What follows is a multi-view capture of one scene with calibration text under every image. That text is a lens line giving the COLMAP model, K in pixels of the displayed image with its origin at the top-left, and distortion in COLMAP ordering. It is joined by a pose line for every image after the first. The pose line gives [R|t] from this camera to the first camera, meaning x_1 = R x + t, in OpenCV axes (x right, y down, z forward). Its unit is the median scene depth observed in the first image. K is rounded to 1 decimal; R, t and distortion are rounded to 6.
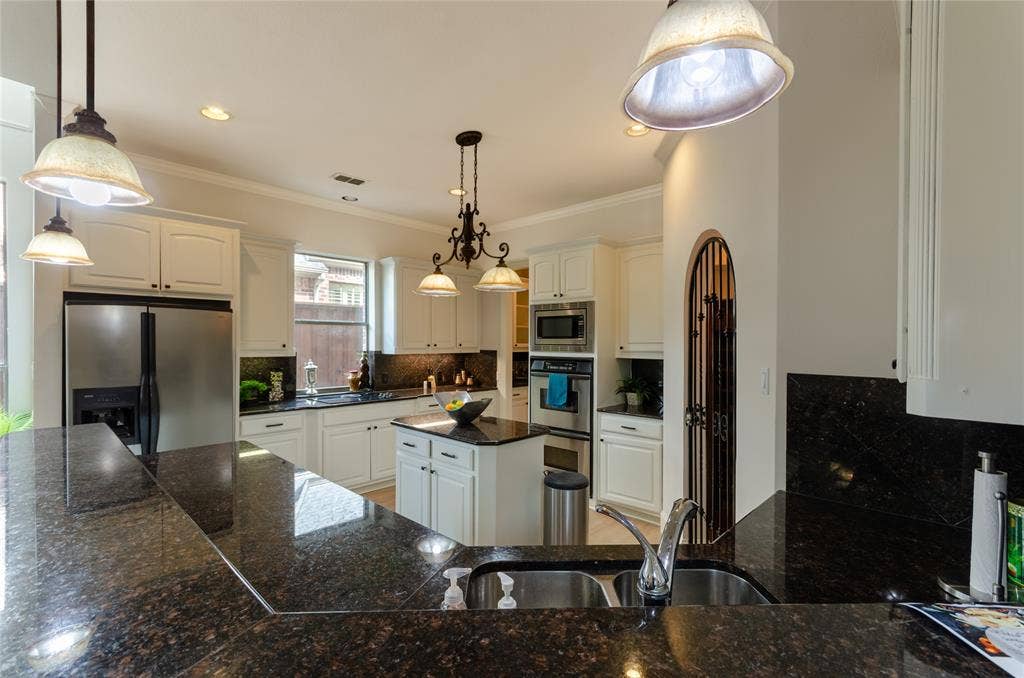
lens RADIAL K [[449.5, 0, 520.7], [0, 449.5, 345.1], [0, 0, 1]] dist [0.000386, 0.000808]
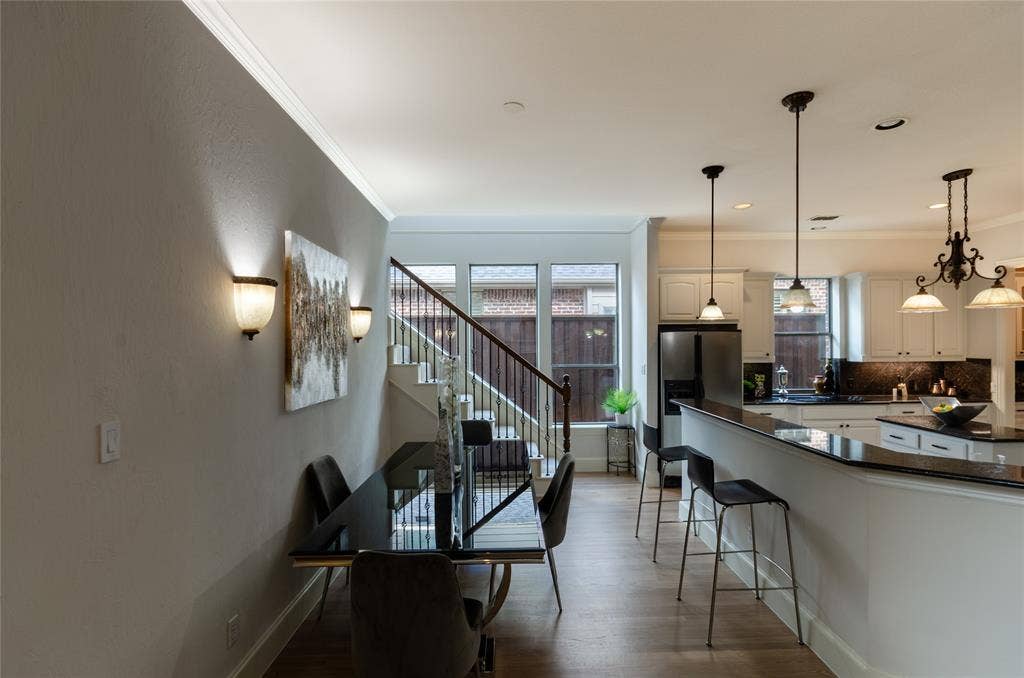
lens RADIAL K [[507.1, 0, 516.4], [0, 507.1, 346.6], [0, 0, 1]] dist [0.005349, -0.004459]
pose [[0.695573, -0.005152, -0.718437, 0.027245], [0.004964, 0.999985, -0.002365, -0.025518], [0.718439, -0.001921, 0.695588, -0.650715]]
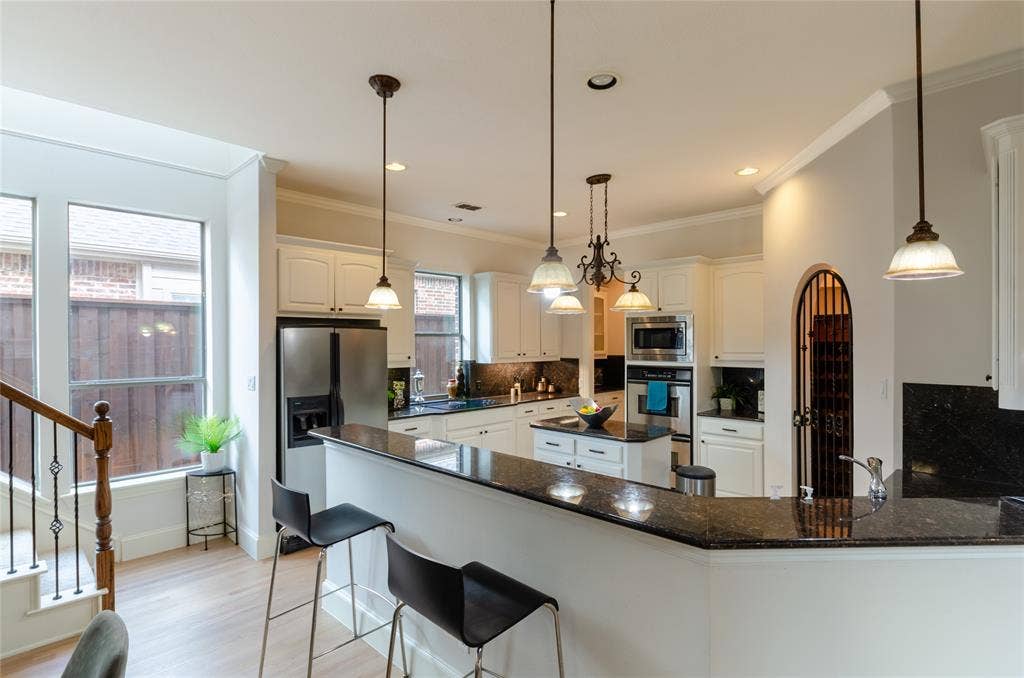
lens RADIAL K [[507.1, 0, 520.8], [0, 507.1, 346.8], [0, 0, 1]] dist [0.005349, -0.004459]
pose [[0.999831, -0.007675, -0.016709, -0.276993], [0.007696, 0.999970, 0.001194, -0.029372], [0.016700, -0.001322, 0.999860, -0.287137]]
